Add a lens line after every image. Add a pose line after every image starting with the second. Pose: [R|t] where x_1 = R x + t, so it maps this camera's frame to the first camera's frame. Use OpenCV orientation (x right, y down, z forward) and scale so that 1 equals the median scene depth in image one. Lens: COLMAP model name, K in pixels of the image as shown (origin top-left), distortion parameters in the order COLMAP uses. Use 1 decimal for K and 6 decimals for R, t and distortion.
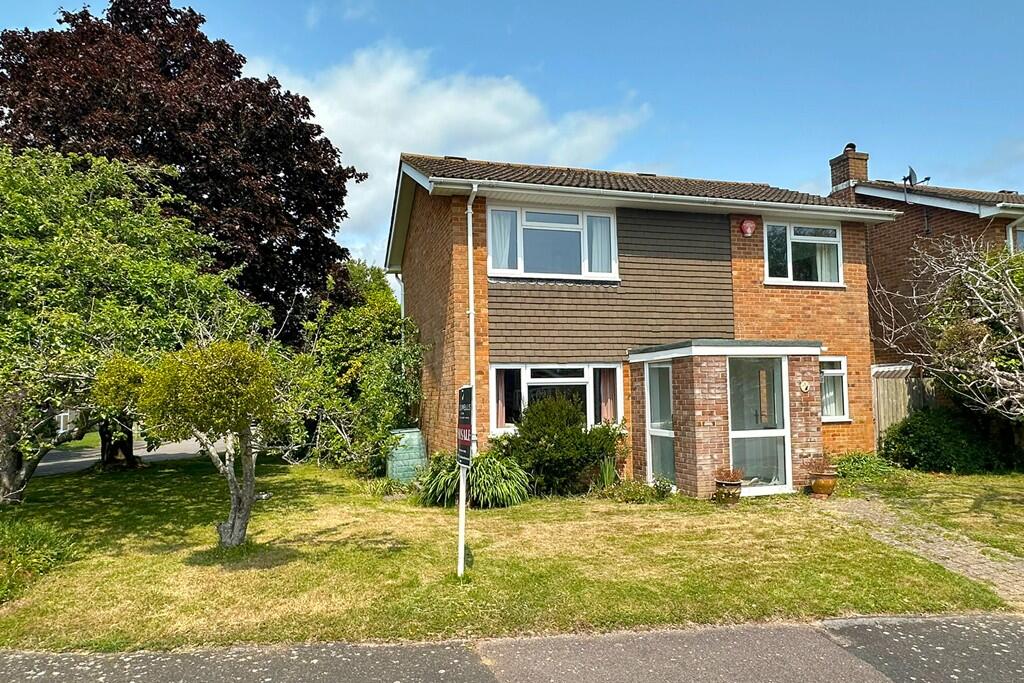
lens RADIAL K [[602.7, 0, 524.0], [0, 602.7, 369.8], [0, 0, 1]] dist [0.002507, 0.002207]
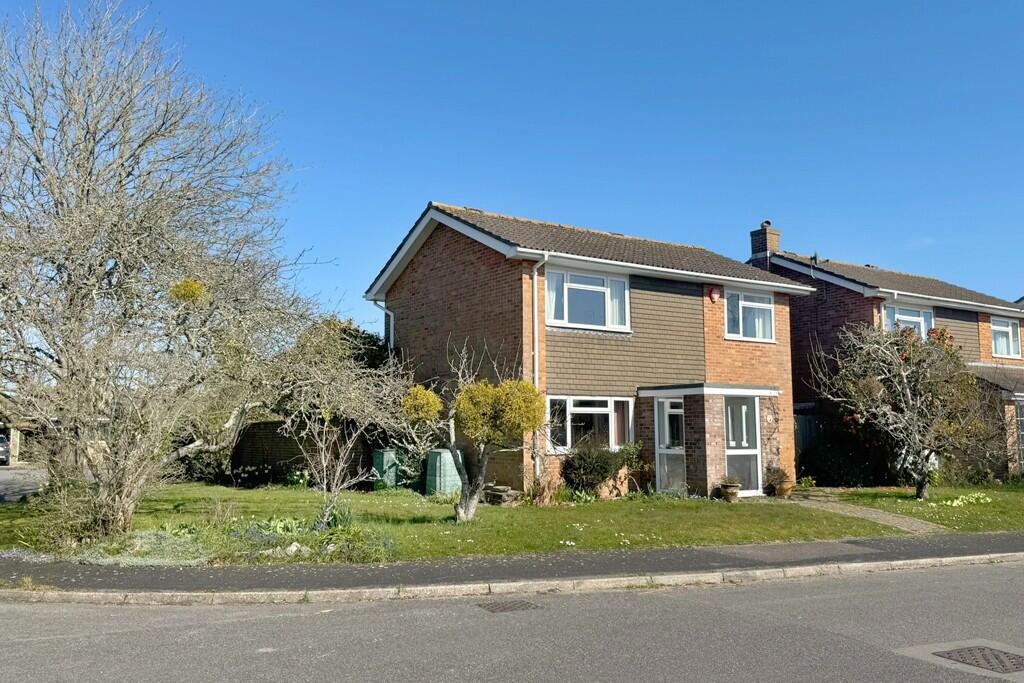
lens RADIAL K [[850.2, 0, 510.7], [0, 850.2, 341.0], [0, 0, 1]] dist [0.095956, -0.000366]
pose [[0.947602, 0.049216, 0.315639, -0.661286], [-0.027125, 0.996889, -0.074006, 0.011042], [-0.318299, 0.061566, 0.945989, -0.627707]]
